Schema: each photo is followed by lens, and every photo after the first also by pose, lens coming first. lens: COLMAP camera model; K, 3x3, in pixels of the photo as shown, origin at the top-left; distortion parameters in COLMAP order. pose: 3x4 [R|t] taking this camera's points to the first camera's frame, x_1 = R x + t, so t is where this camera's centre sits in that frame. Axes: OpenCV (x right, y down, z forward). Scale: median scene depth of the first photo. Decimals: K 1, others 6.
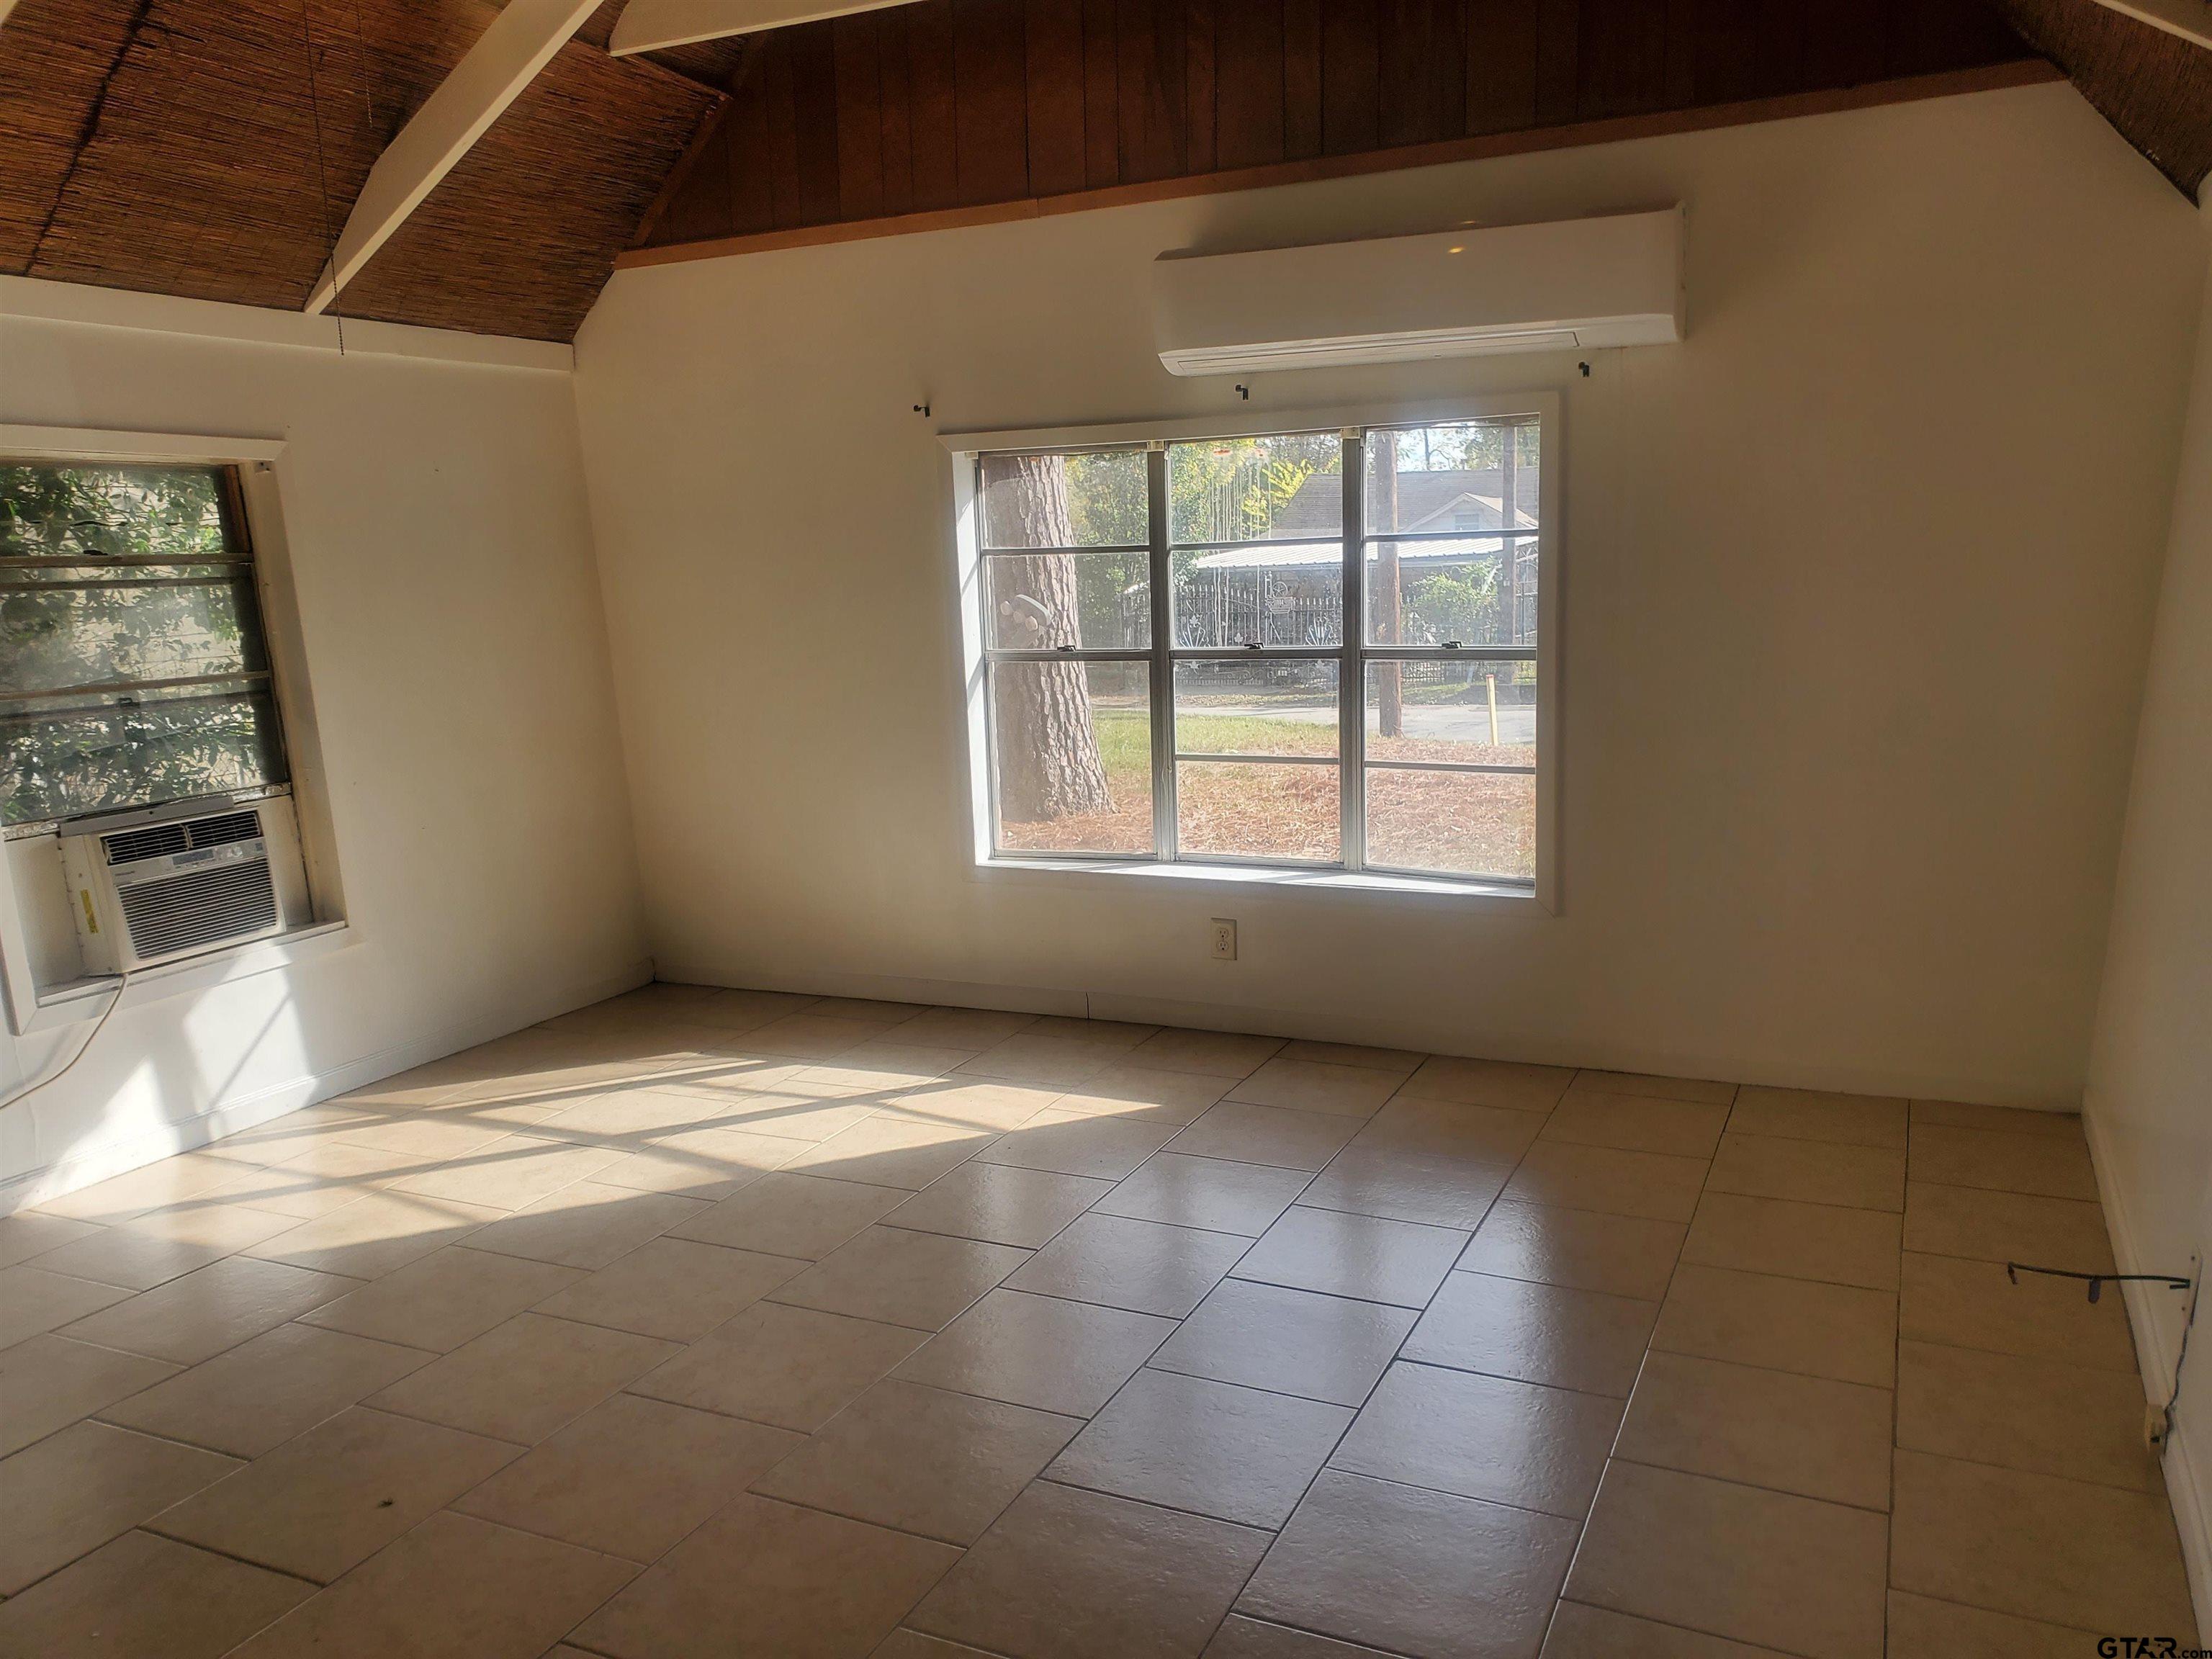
lens RADIAL K [[1683.9, 0, 1106.6], [0, 1683.9, 862.0], [0, 0, 1]] dist [-0.024140, -0.006401]
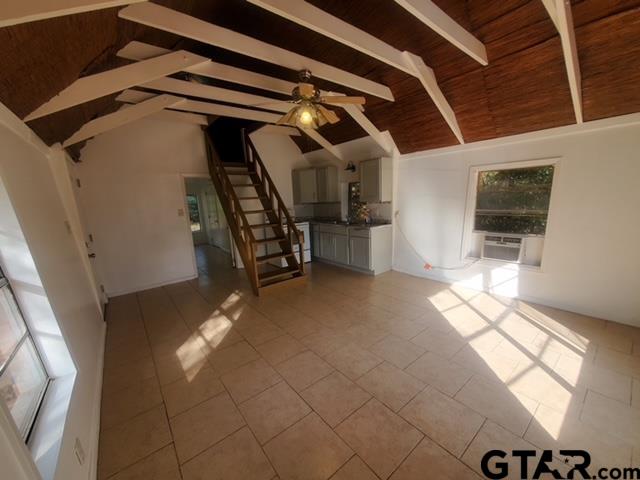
lens RADIAL K [[253.8, 0, 317.9], [0, 253.8, 243.8], [0, 0, 1]] dist [0.000977, 0.000009]
pose [[-0.443578, 0.212759, -0.870616, 0.396750], [-0.103860, 0.952666, 0.285727, -0.161910], [0.890197, 0.217164, -0.400485, 0.749930]]
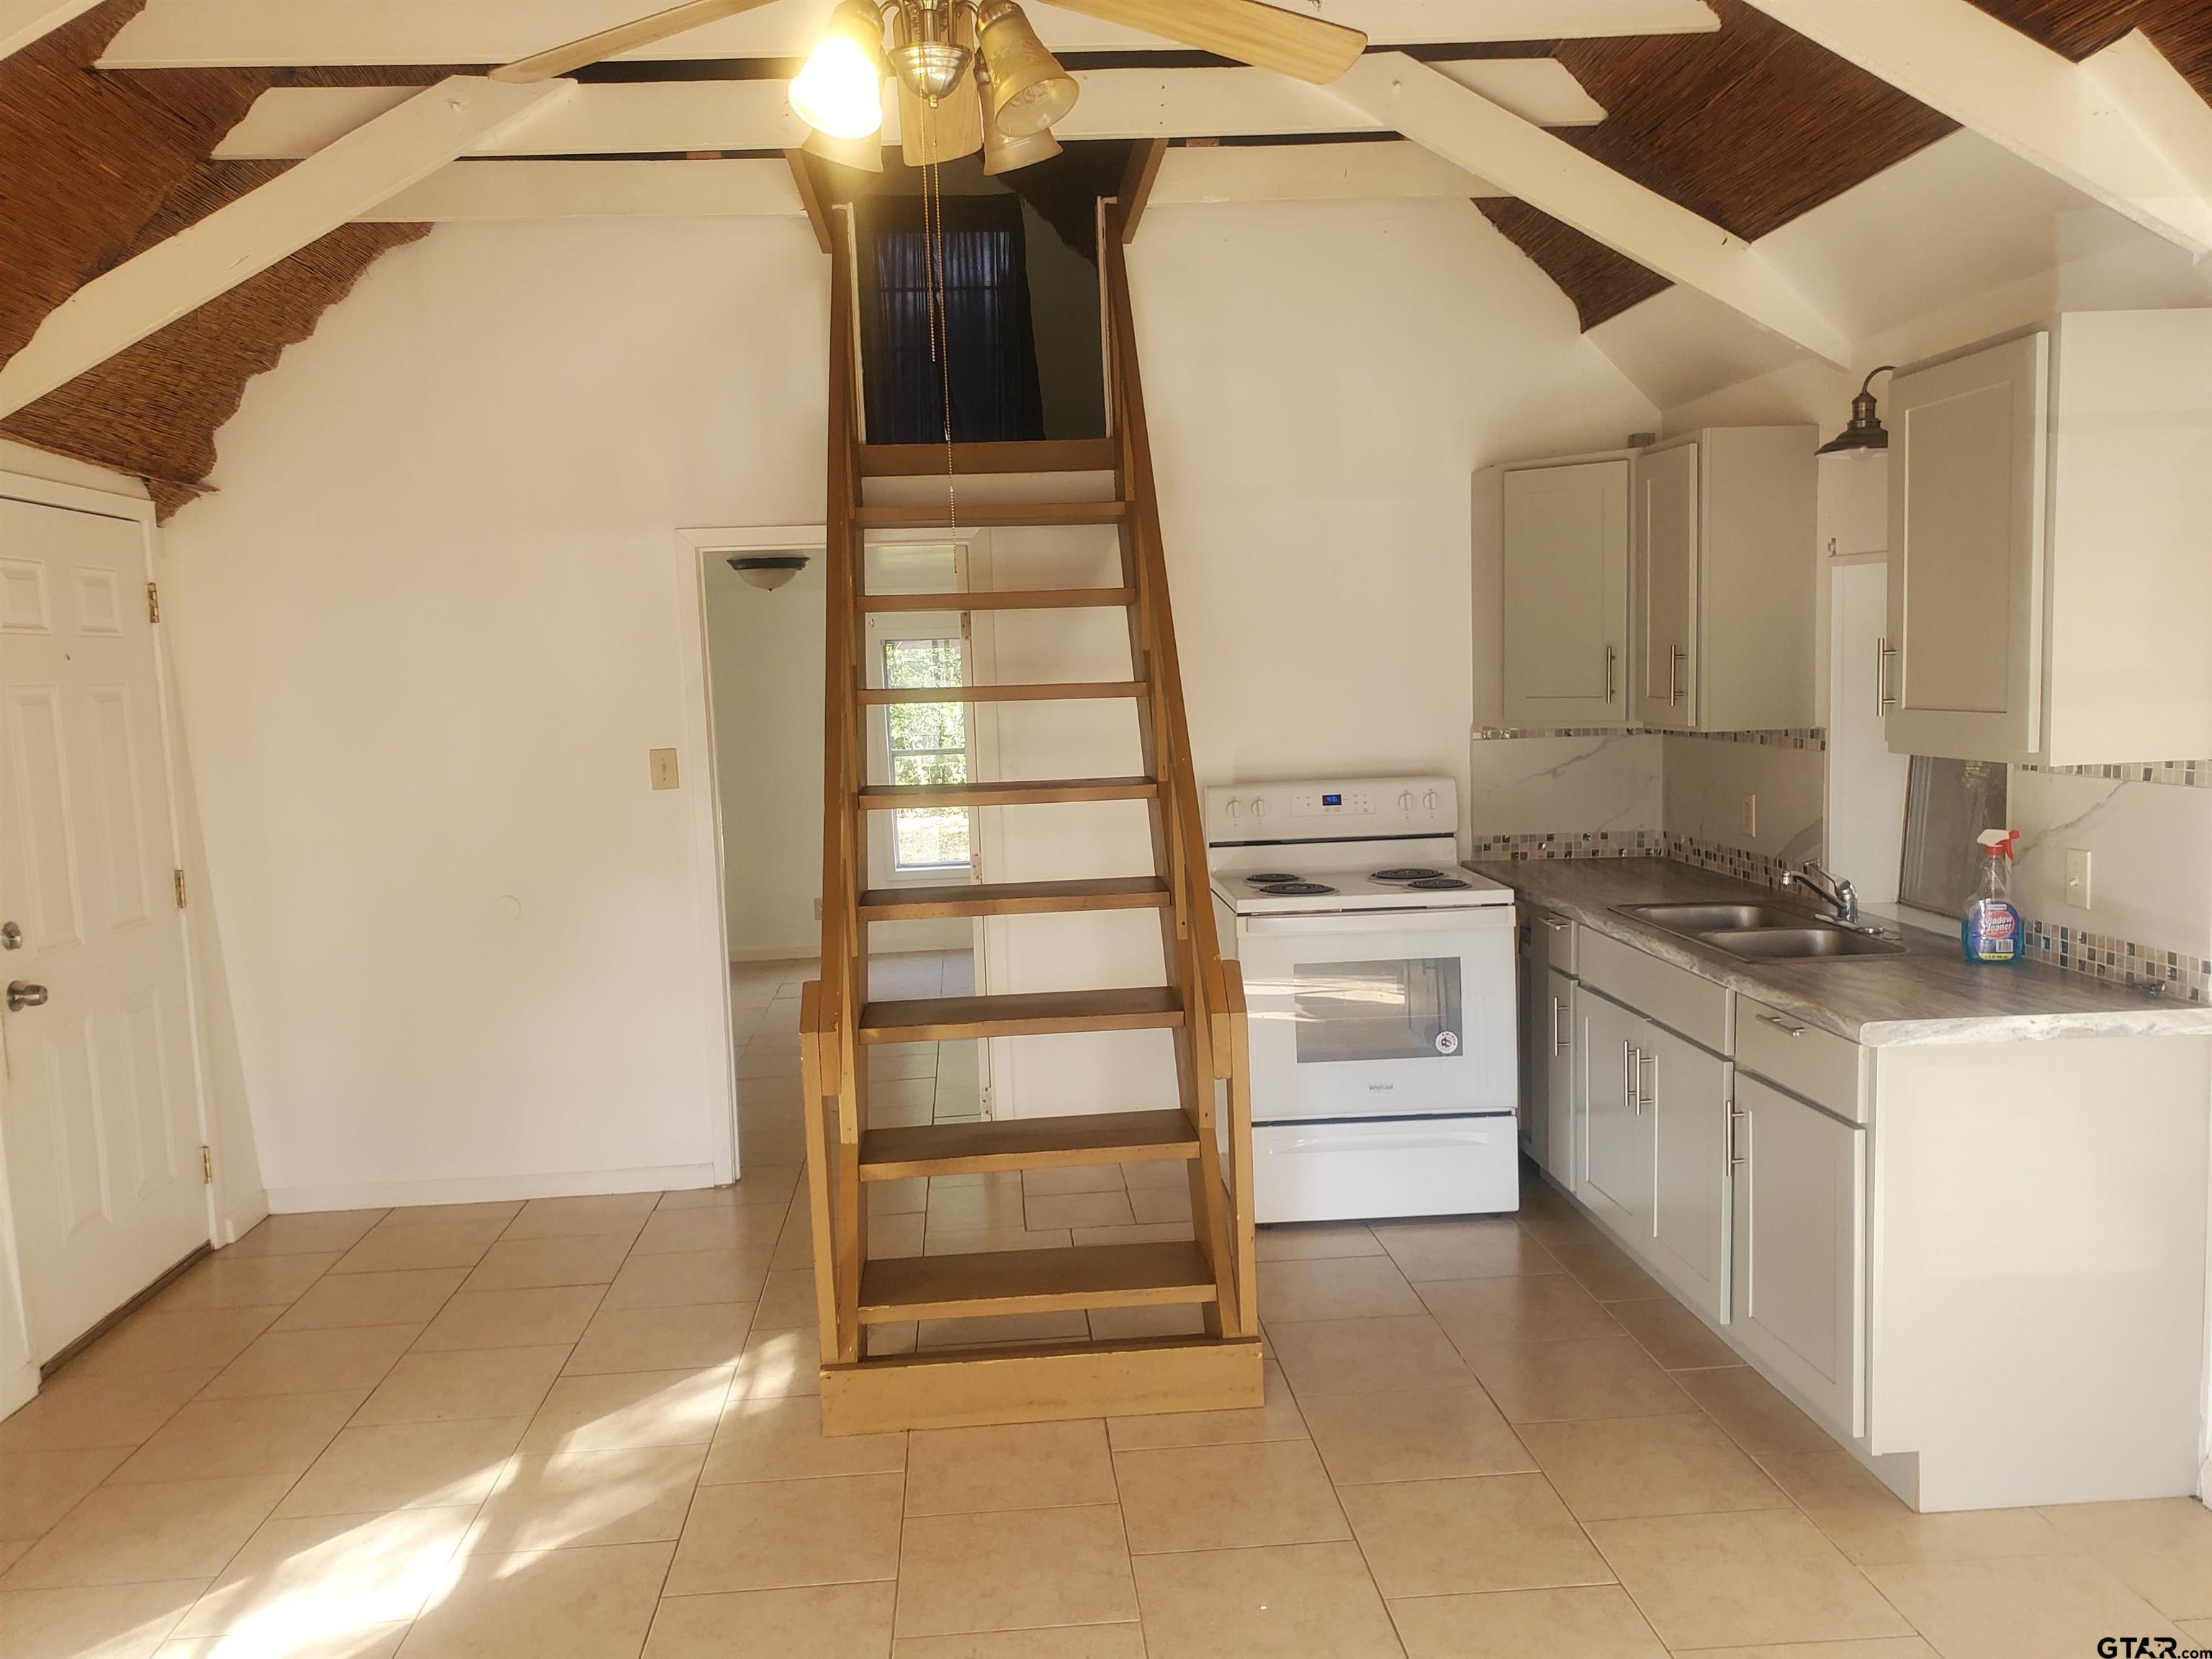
lens RADIAL K [[1715.9, 0, 1092.0], [0, 1715.9, 840.5], [0, 0, 1]] dist [0.017905, -0.012166]
pose [[-0.871700, 0.108040, -0.477981, 0.016358], [-0.030295, 0.961646, 0.272615, -0.201792], [0.489102, 0.252119, -0.834994, 0.912408]]
